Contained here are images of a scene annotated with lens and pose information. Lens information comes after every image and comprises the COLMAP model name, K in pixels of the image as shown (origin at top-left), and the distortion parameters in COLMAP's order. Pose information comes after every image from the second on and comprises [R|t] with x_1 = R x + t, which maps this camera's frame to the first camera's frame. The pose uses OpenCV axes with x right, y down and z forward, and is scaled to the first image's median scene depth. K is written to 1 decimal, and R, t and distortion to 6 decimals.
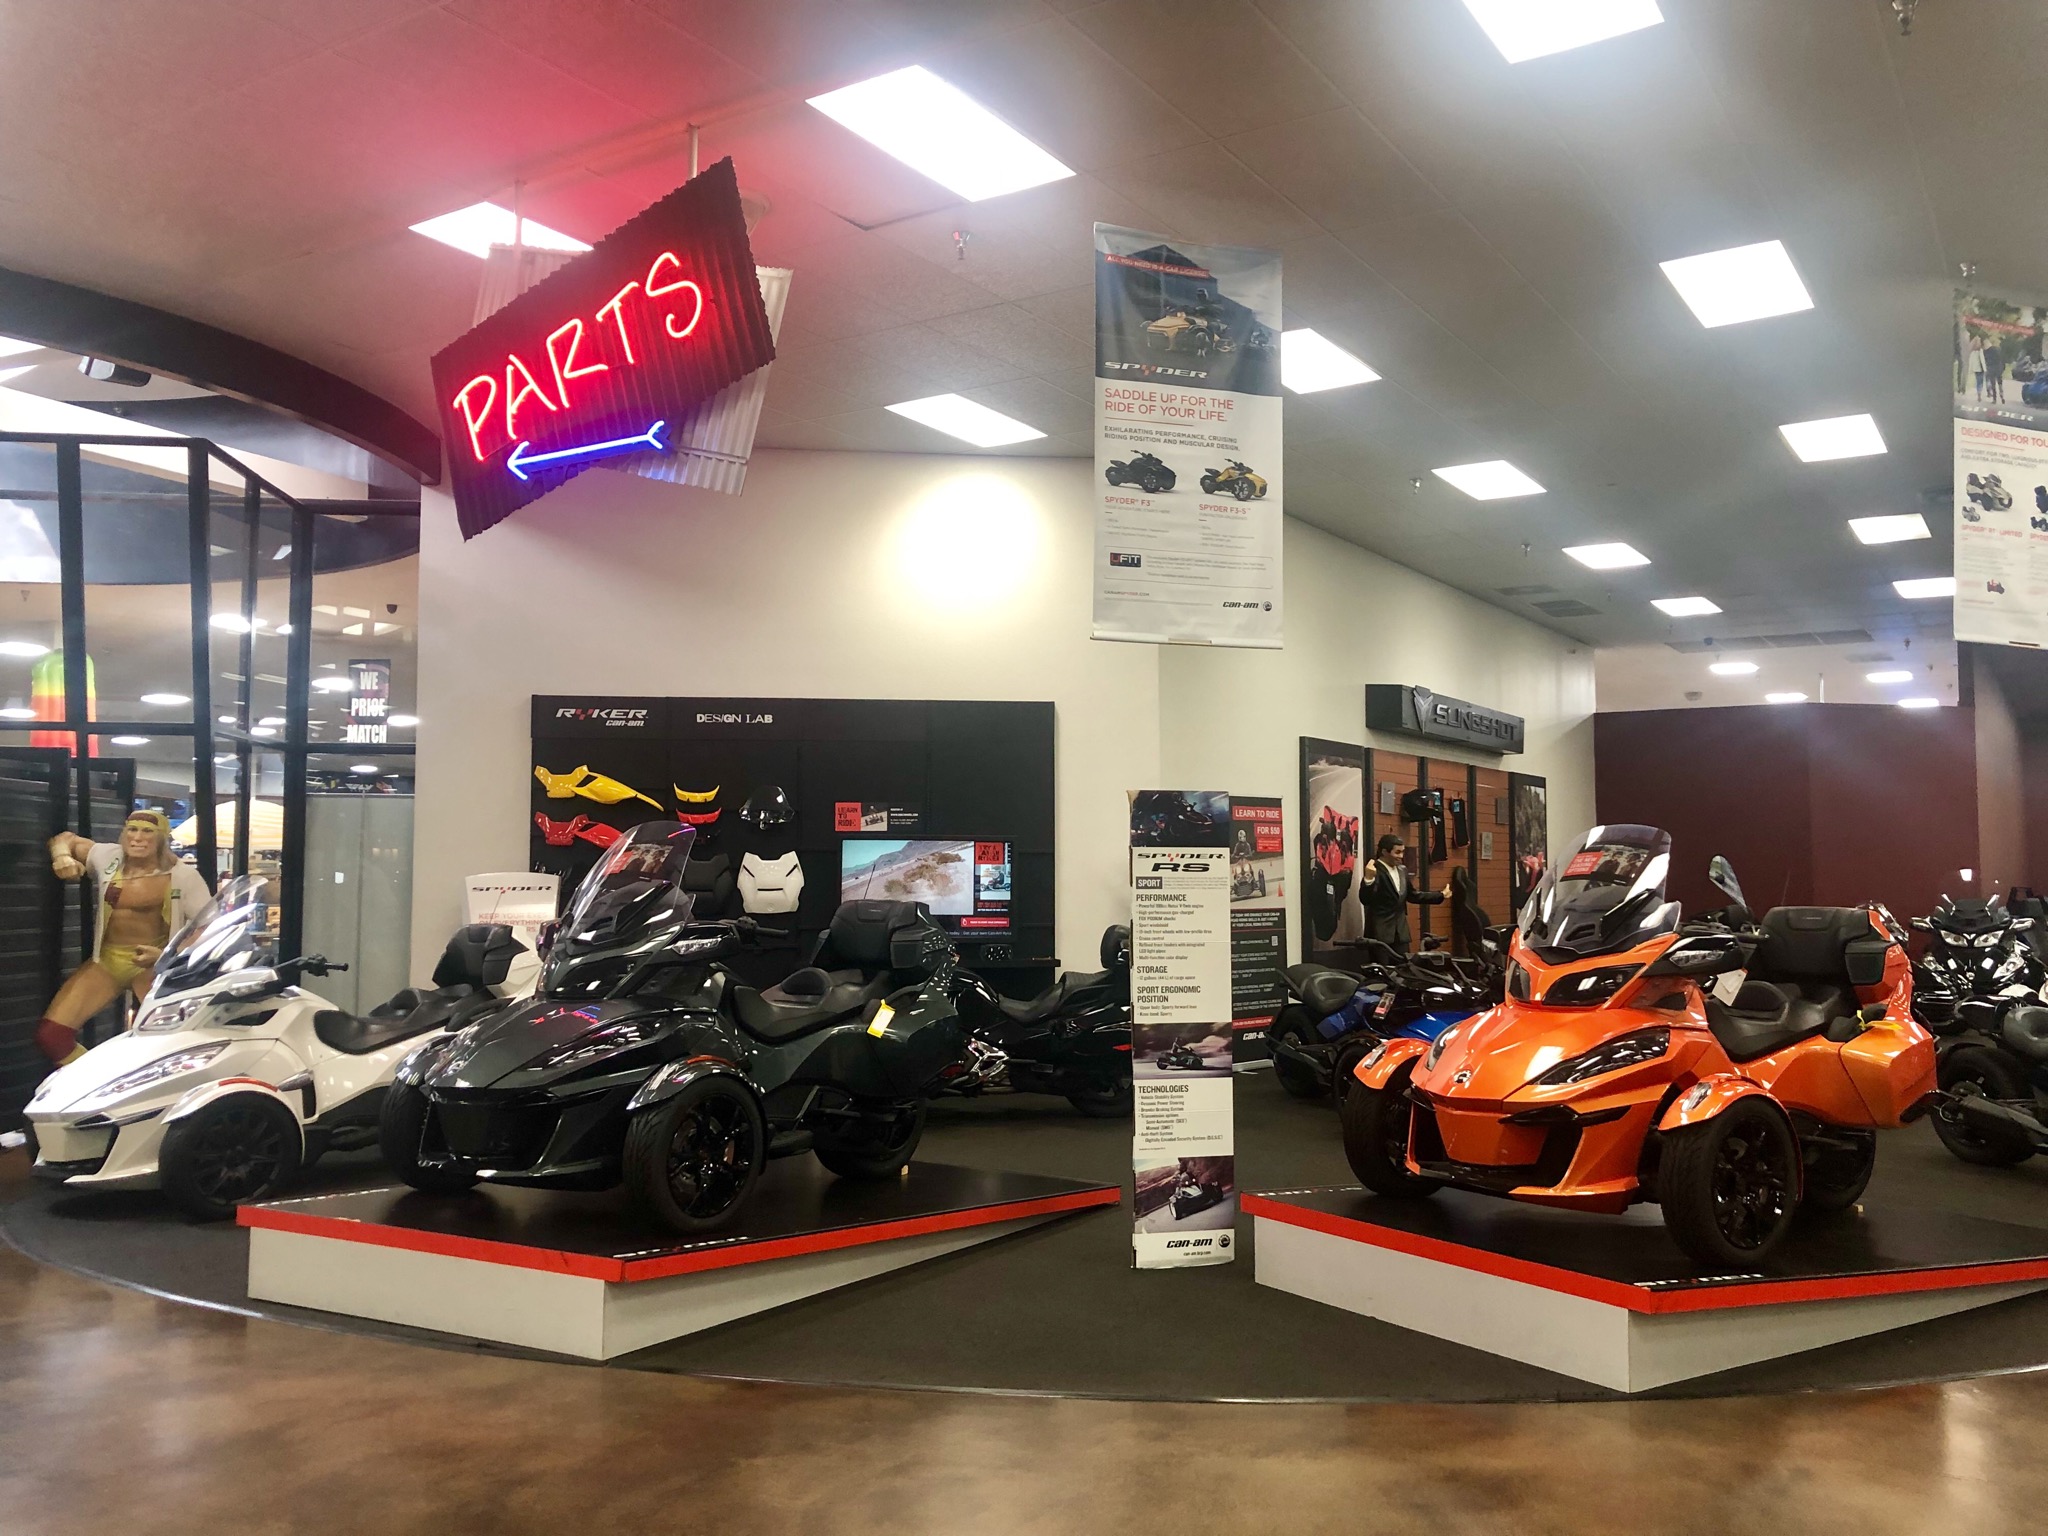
lens RADIAL K [[1679.8, 0, 1038.0], [0, 1679.8, 755.5], [0, 0, 1]] dist [0.050876, -0.049730]
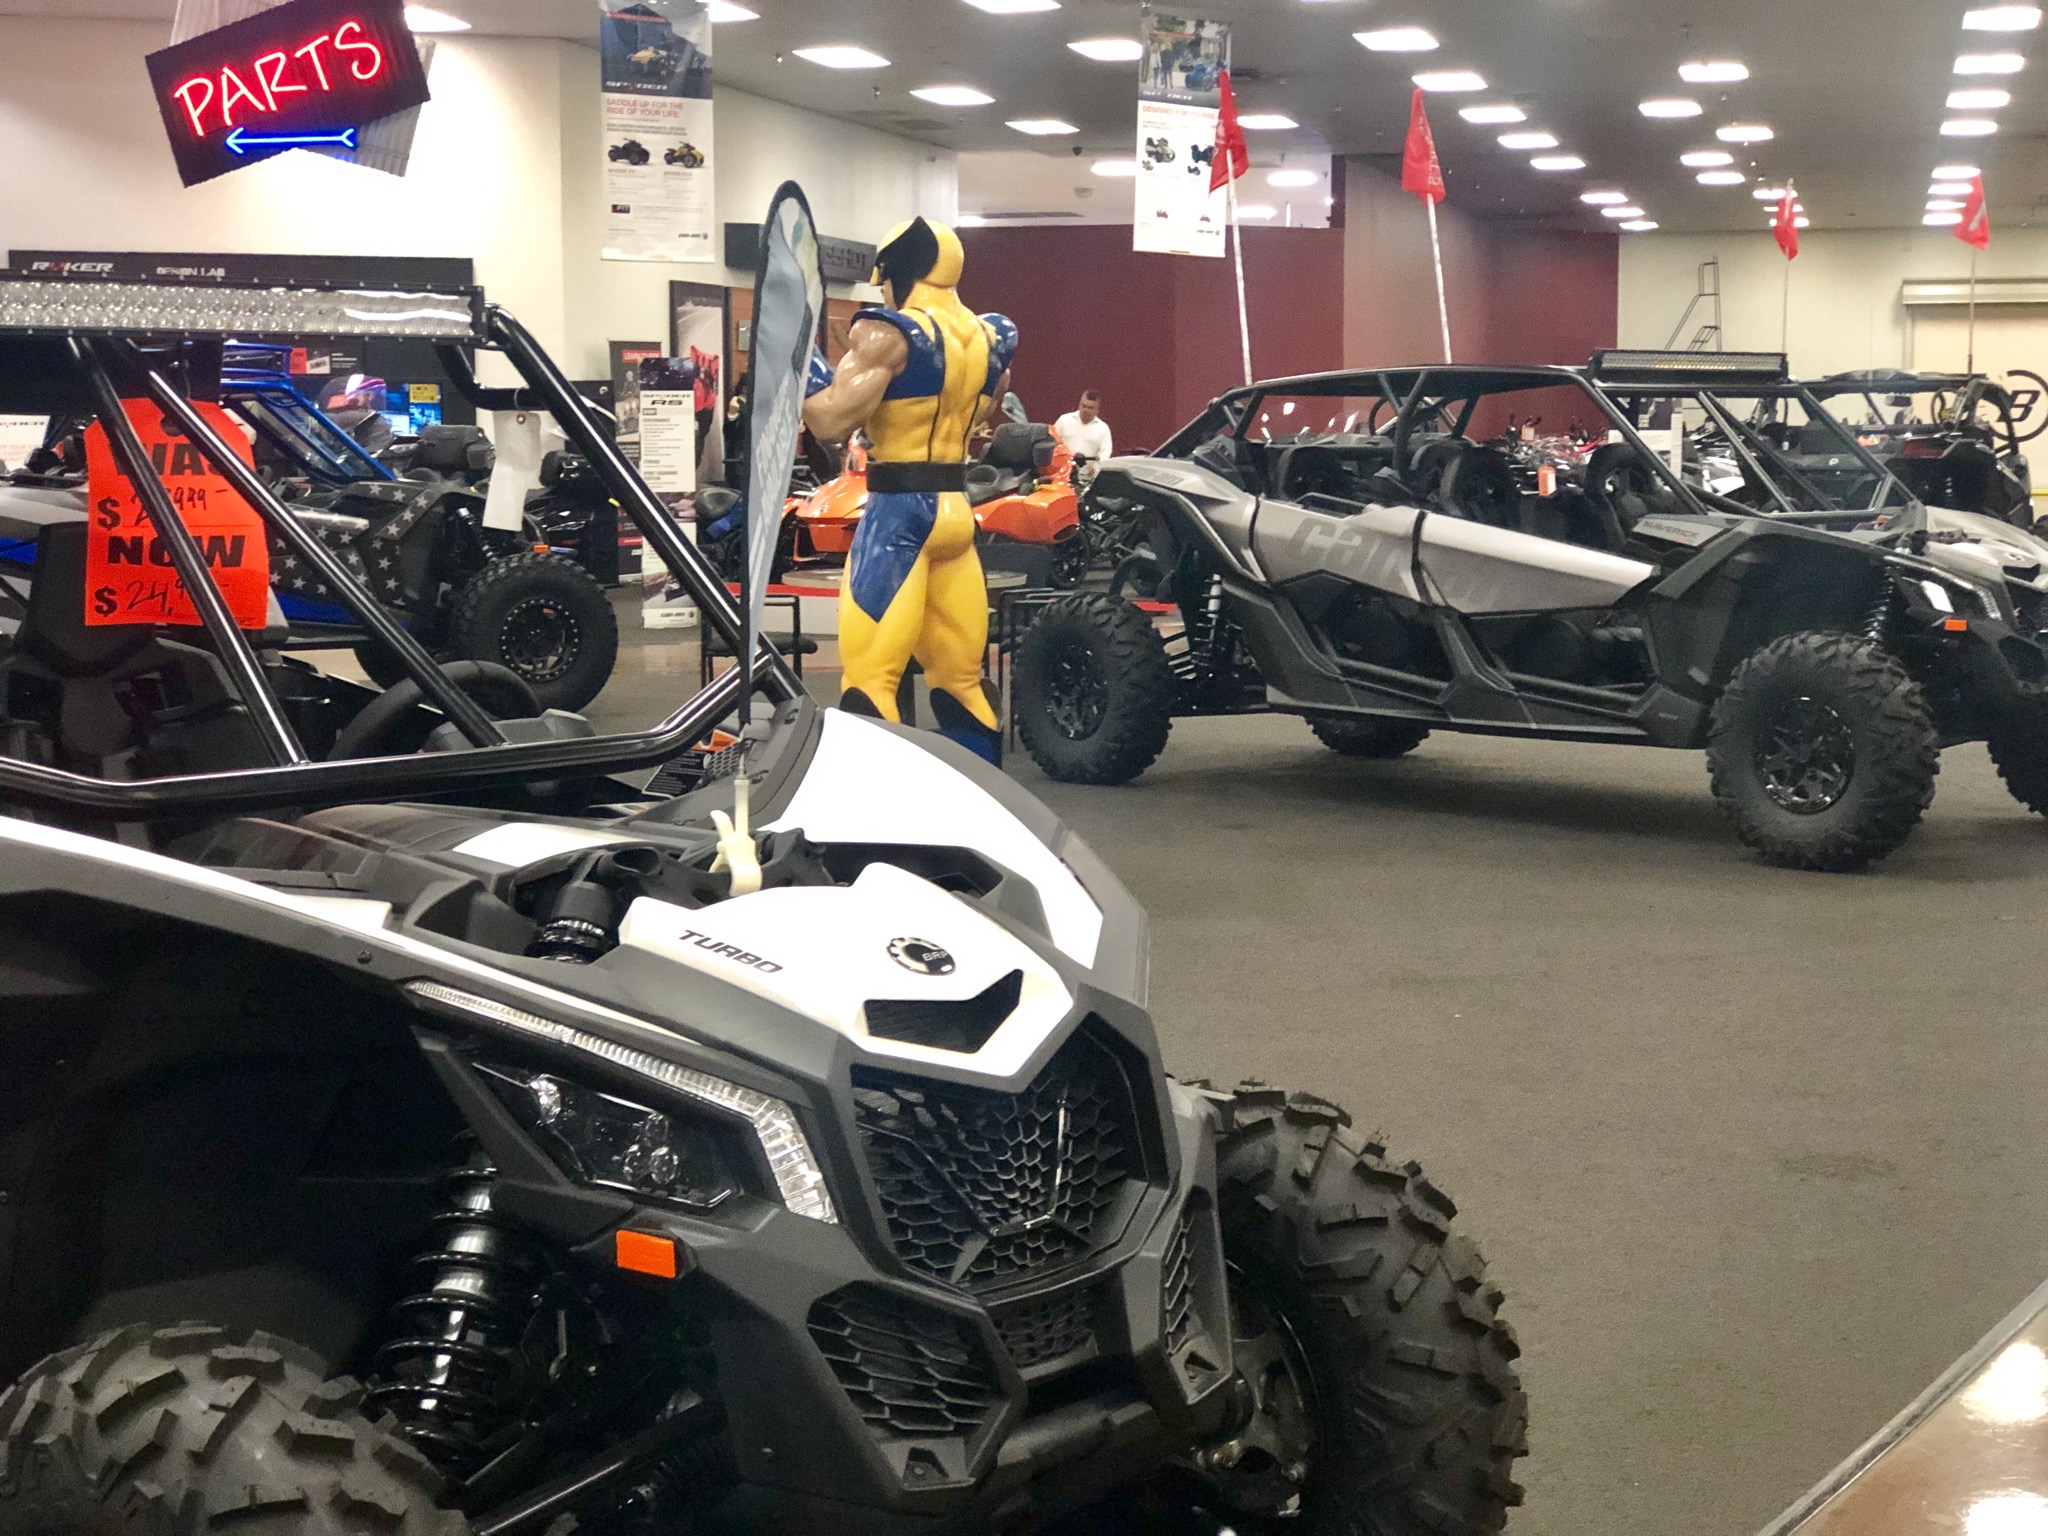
lens RADIAL K [[3394.9, 0, 1032.1], [0, 3394.9, 766.4], [0, 0, 1]] dist [0.032259, 0.000000]
pose [[0.950412, -0.036385, 0.308859, -0.498611], [-0.016710, 0.985723, 0.167541, -0.119251], [-0.310545, -0.164394, 0.936235, -1.876887]]
